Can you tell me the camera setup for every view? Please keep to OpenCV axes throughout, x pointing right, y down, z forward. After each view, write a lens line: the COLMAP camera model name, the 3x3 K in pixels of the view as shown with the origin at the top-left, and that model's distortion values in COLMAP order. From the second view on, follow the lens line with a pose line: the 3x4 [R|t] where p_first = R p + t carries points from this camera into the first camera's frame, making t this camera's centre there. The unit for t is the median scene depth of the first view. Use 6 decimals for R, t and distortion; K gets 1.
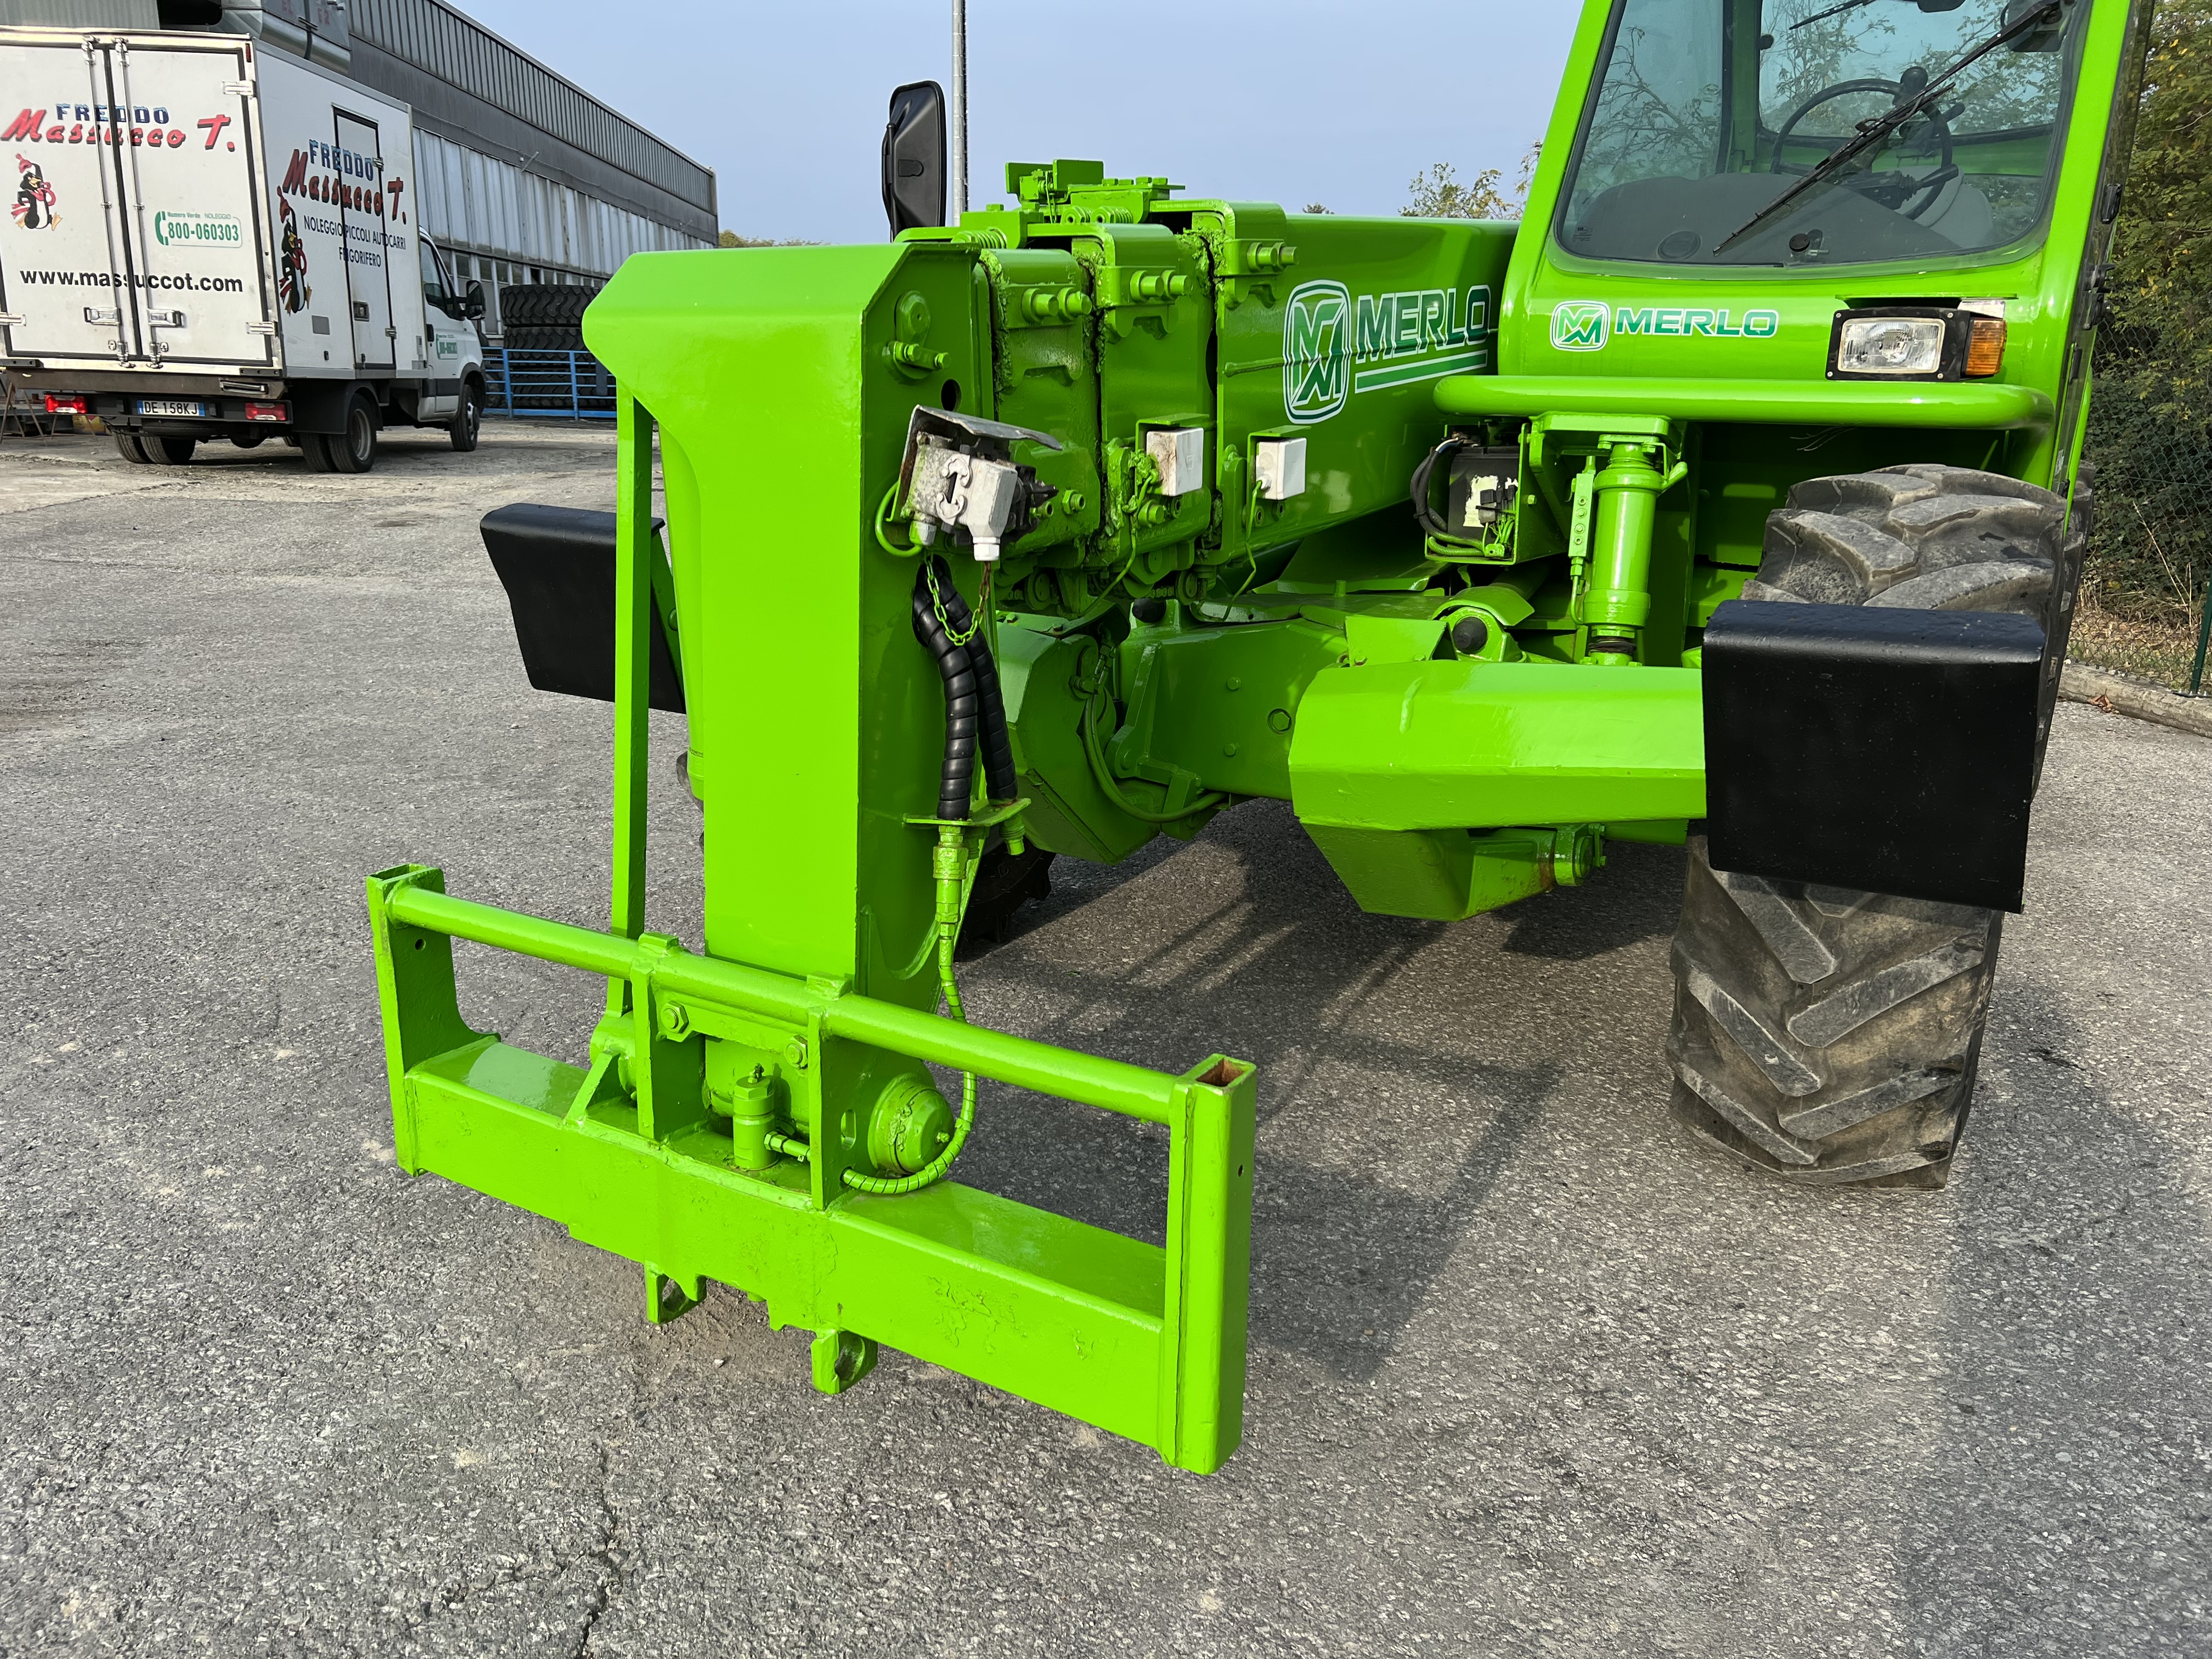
lens RADIAL K [[1650.2, 0, 1113.4], [0, 1650.2, 854.6], [0, 0, 1]] dist [0.036497, -0.048636]
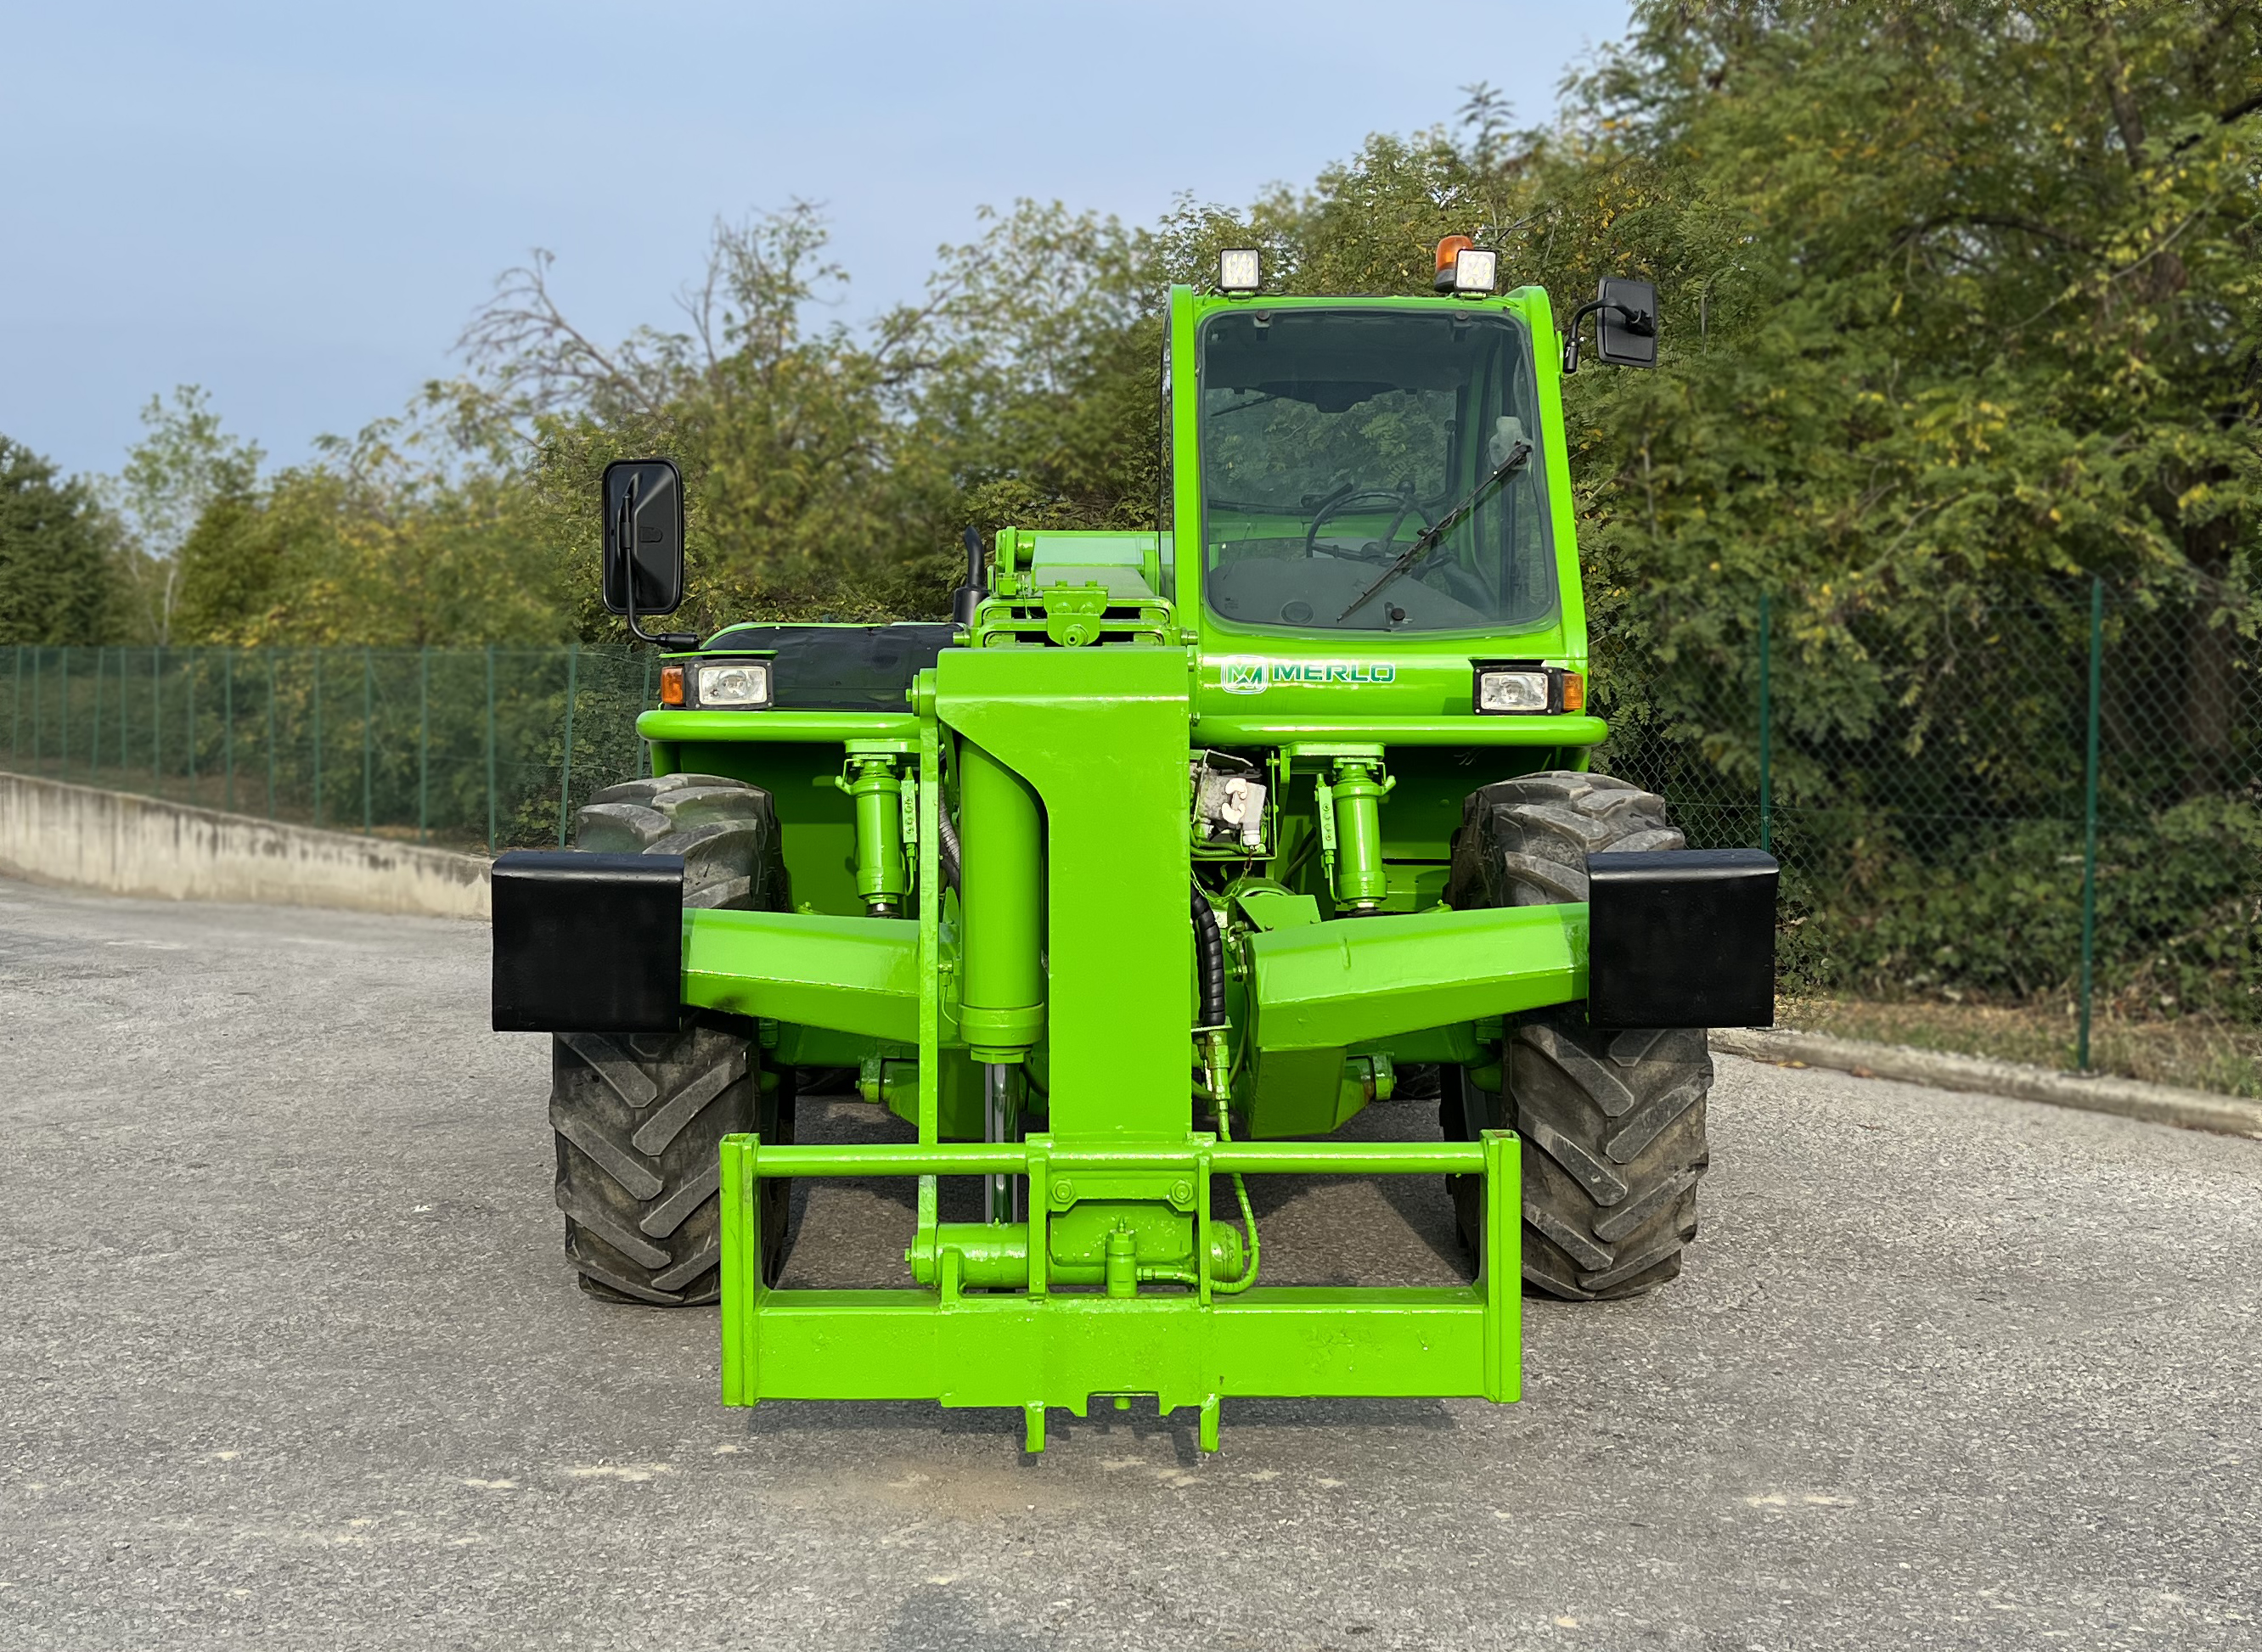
lens RADIAL K [[2538.3, 0, 1138.2], [0, 2538.3, 774.2], [0, 0, 1]] dist [0.119322, -0.300850]
pose [[0.848488, -0.034045, 0.528118, -0.911269], [0.160769, 0.967348, -0.195936, 0.129933], [-0.504203, 0.251155, 0.826257, -0.587754]]
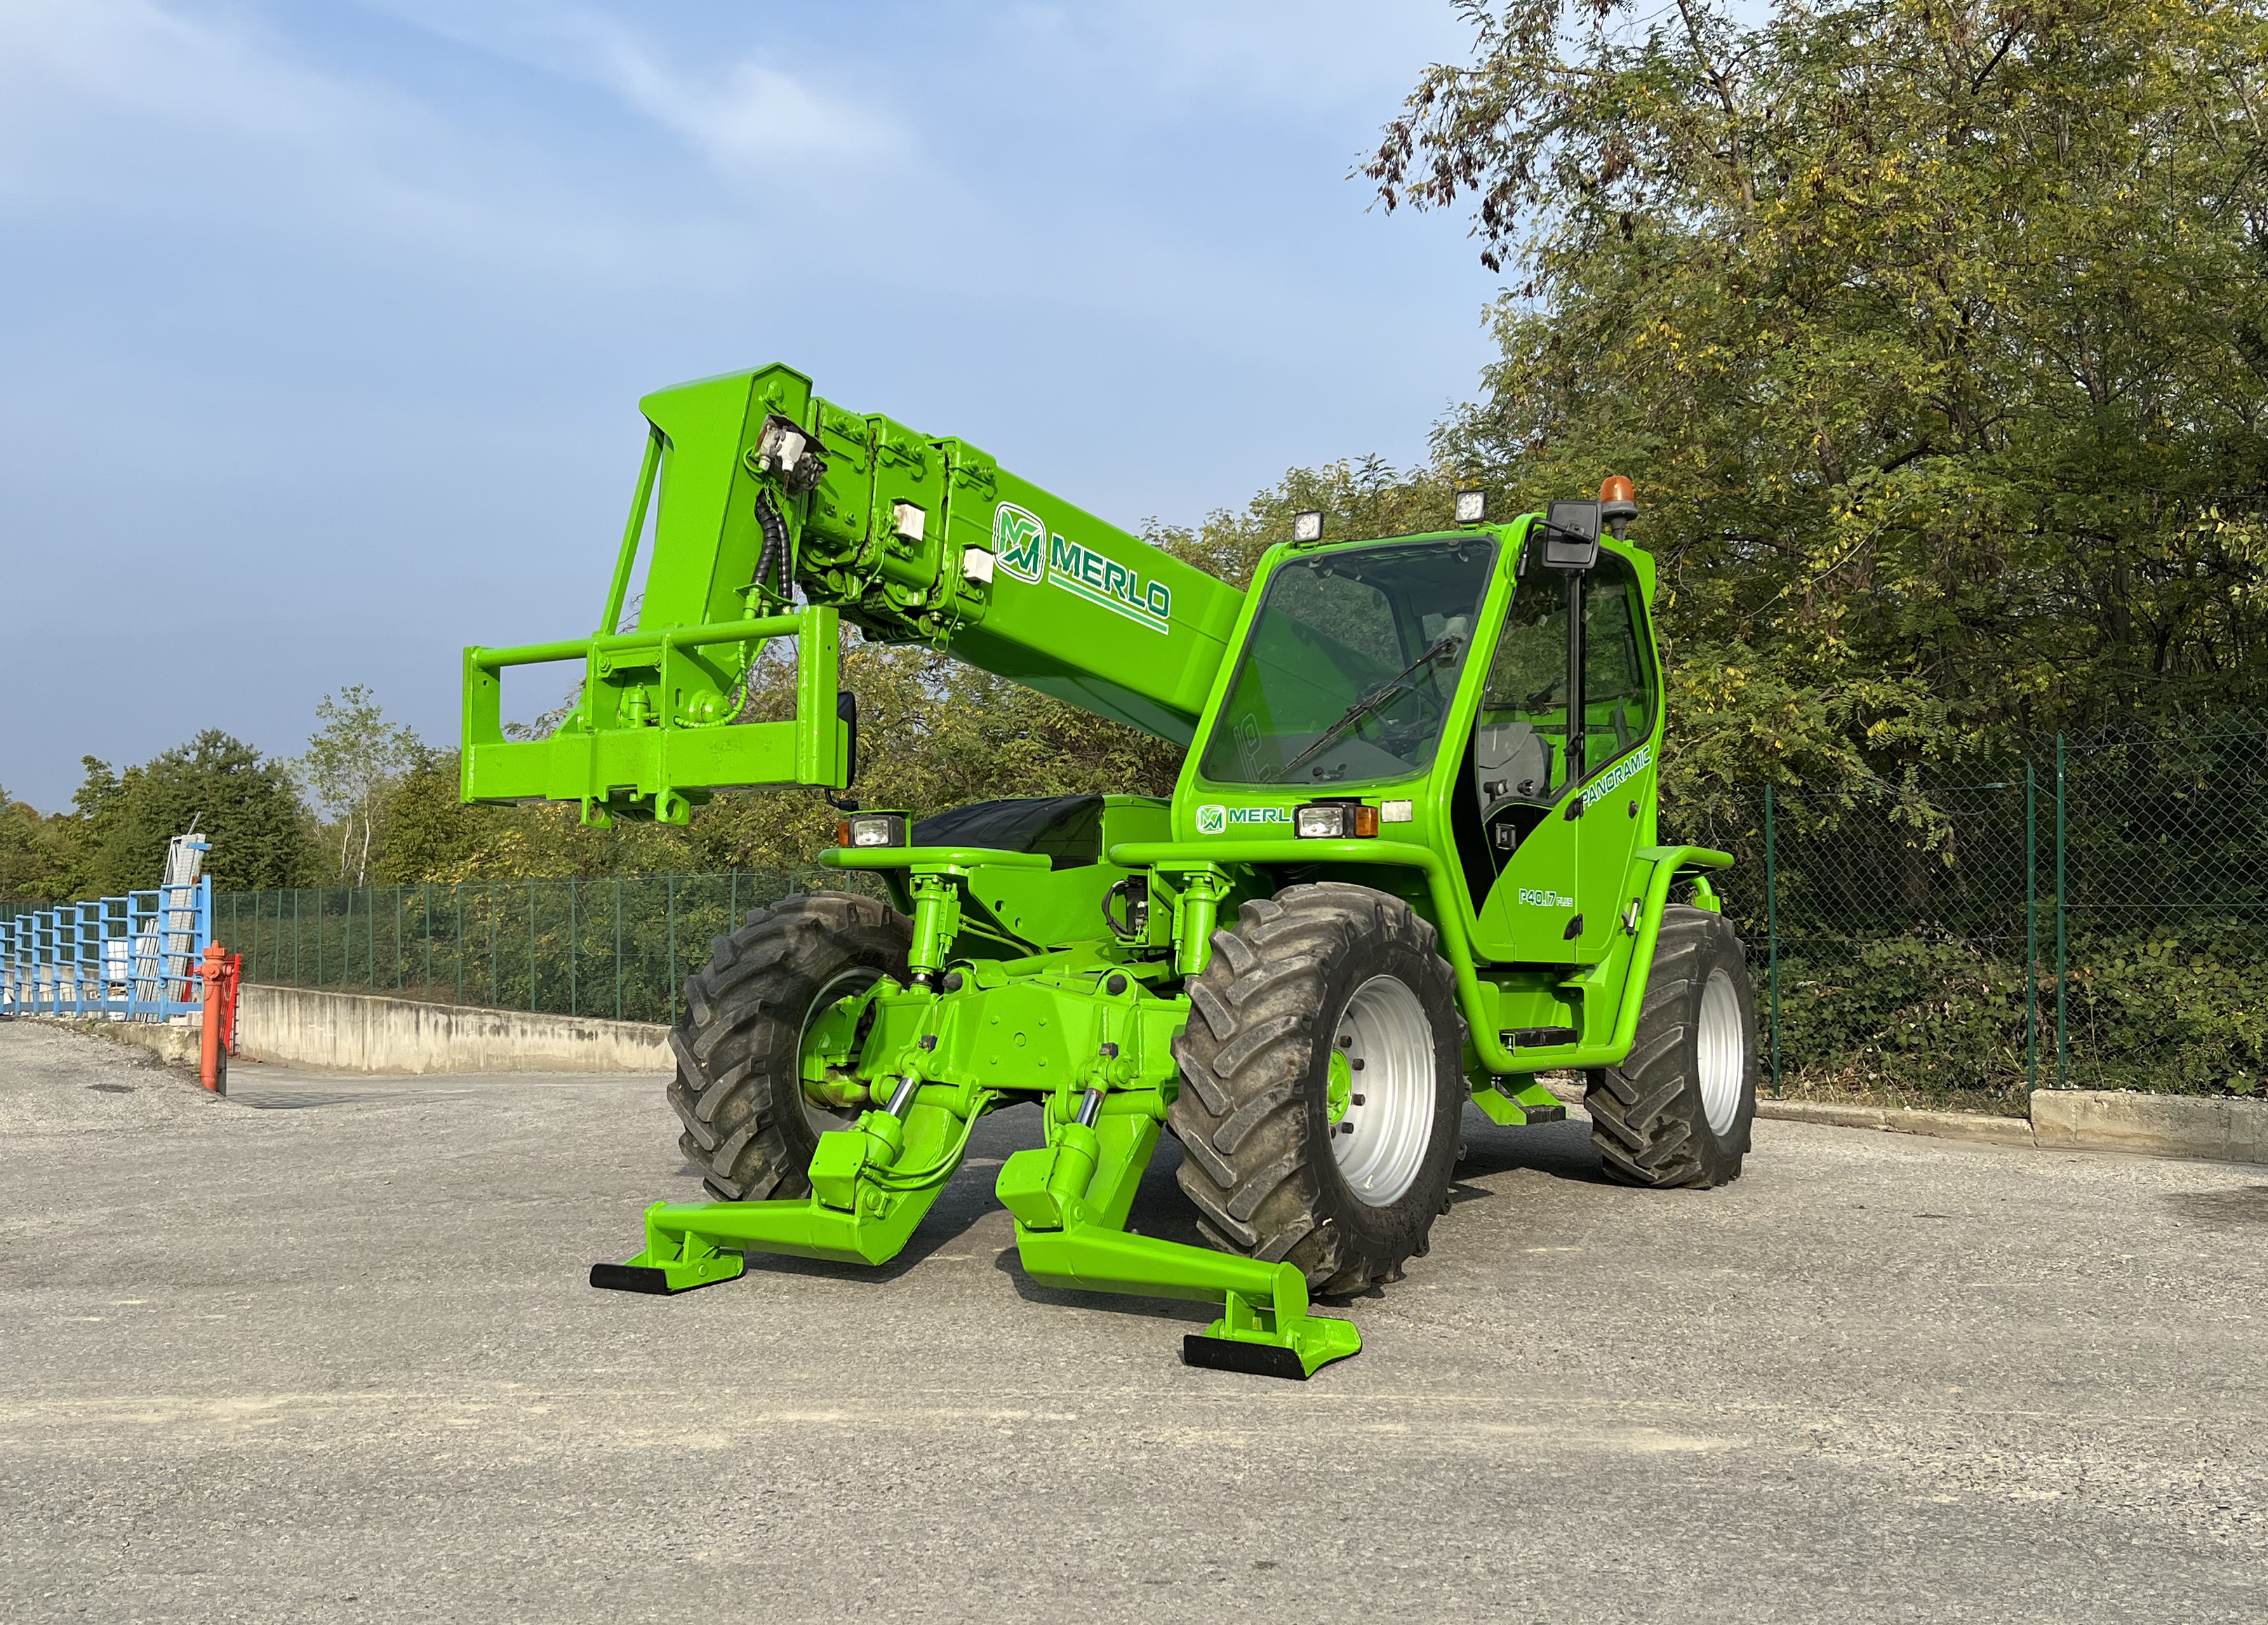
lens RADIAL K [[2114.0, 0, 1072.0], [0, 2114.0, 821.4], [0, 0, 1]] dist [0.096782, -0.172434]
pose [[0.857274, -0.020328, 0.514459, -1.535906], [0.184641, 0.944892, -0.270344, 0.404768], [-0.480613, 0.326749, 0.813785, -1.331276]]
